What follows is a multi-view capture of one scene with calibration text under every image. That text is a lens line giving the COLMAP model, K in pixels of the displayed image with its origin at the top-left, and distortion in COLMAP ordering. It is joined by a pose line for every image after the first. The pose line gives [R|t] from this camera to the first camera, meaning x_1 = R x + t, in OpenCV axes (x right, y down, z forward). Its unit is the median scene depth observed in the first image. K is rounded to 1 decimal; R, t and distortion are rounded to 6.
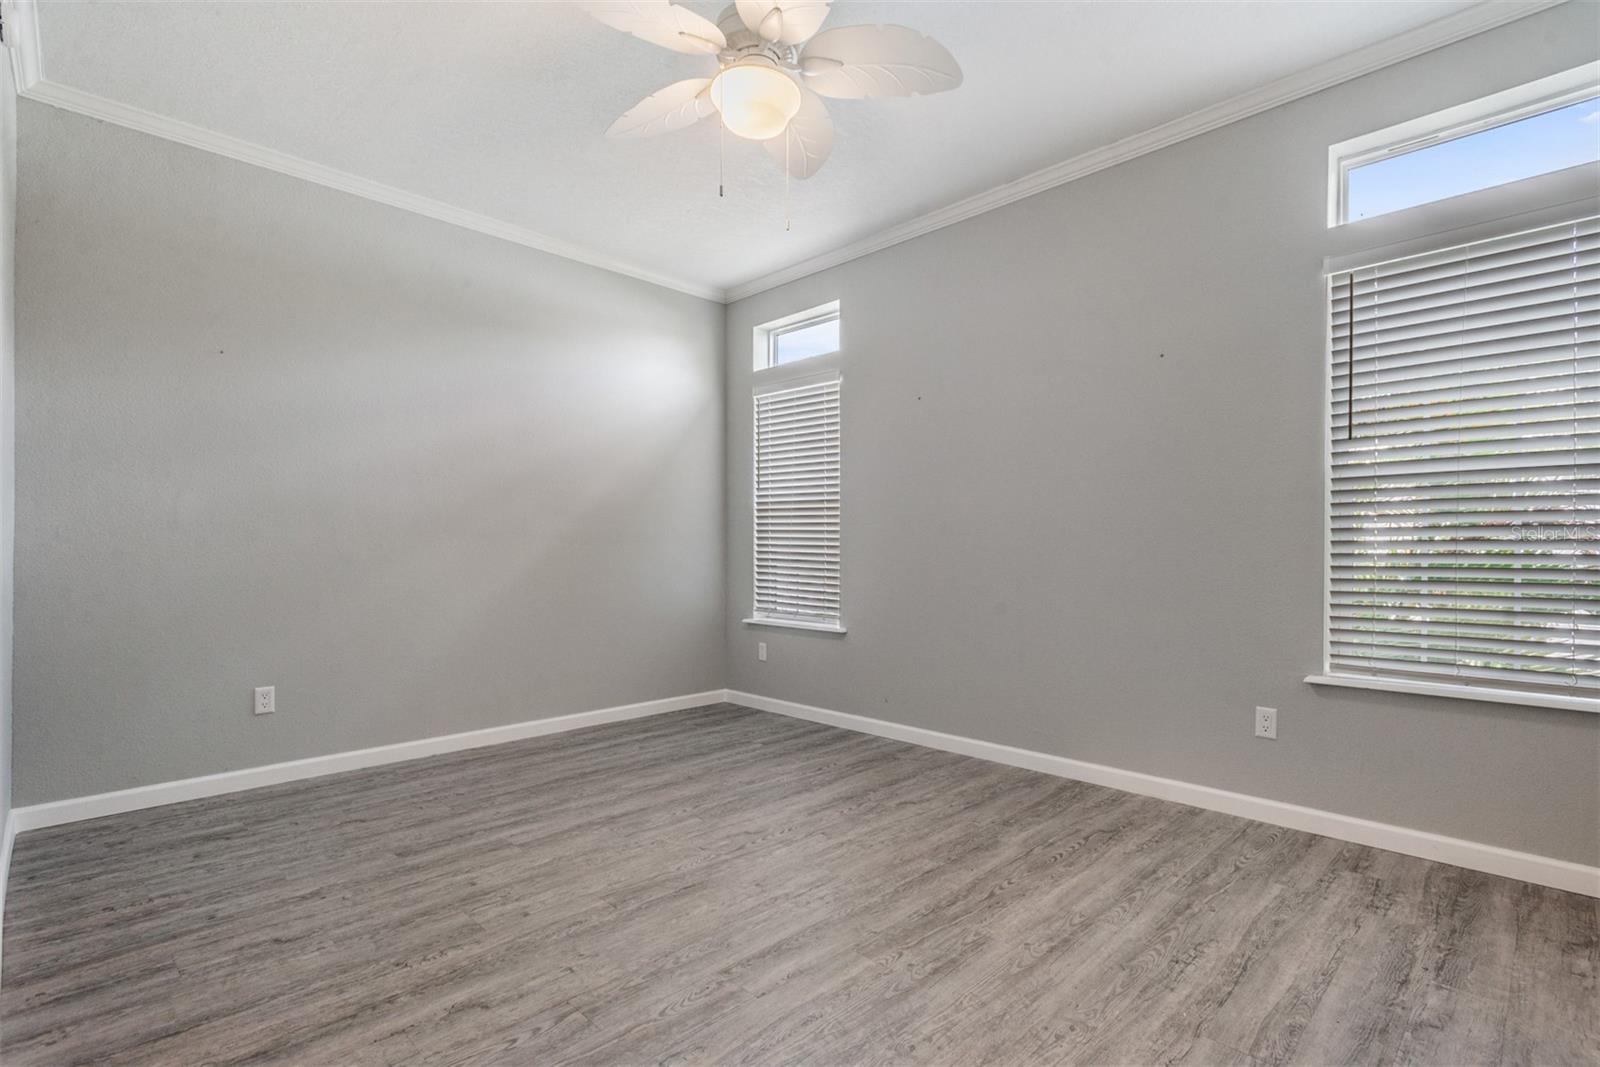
lens RADIAL K [[745.2, 0, 804.9], [0, 745.2, 545.9], [0, 0, 1]] dist [0.011821, -0.000803]
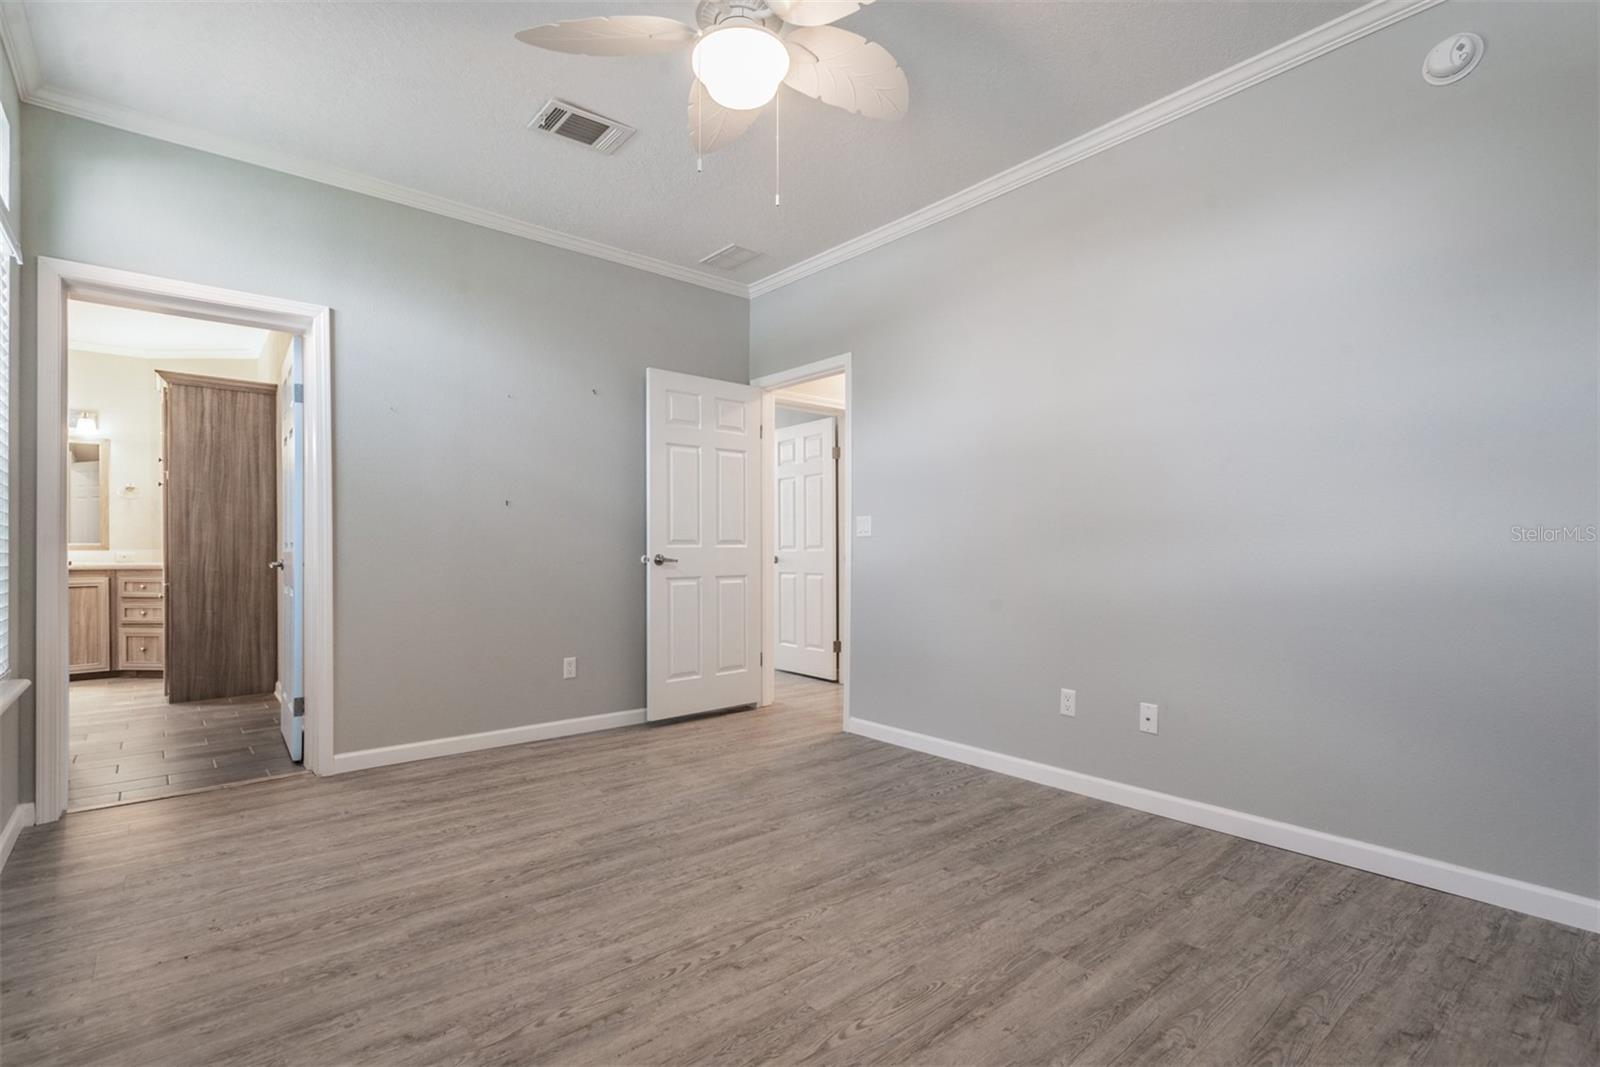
lens RADIAL K [[745.2, 0, 804.9], [0, 745.2, 545.9], [0, 0, 1]] dist [0.011821, -0.000803]
pose [[-0.996878, -0.001124, 0.078955, -0.232633], [-0.002198, 0.999906, -0.013522, 0.012730], [-0.078932, -0.013653, -0.996786, 2.037470]]
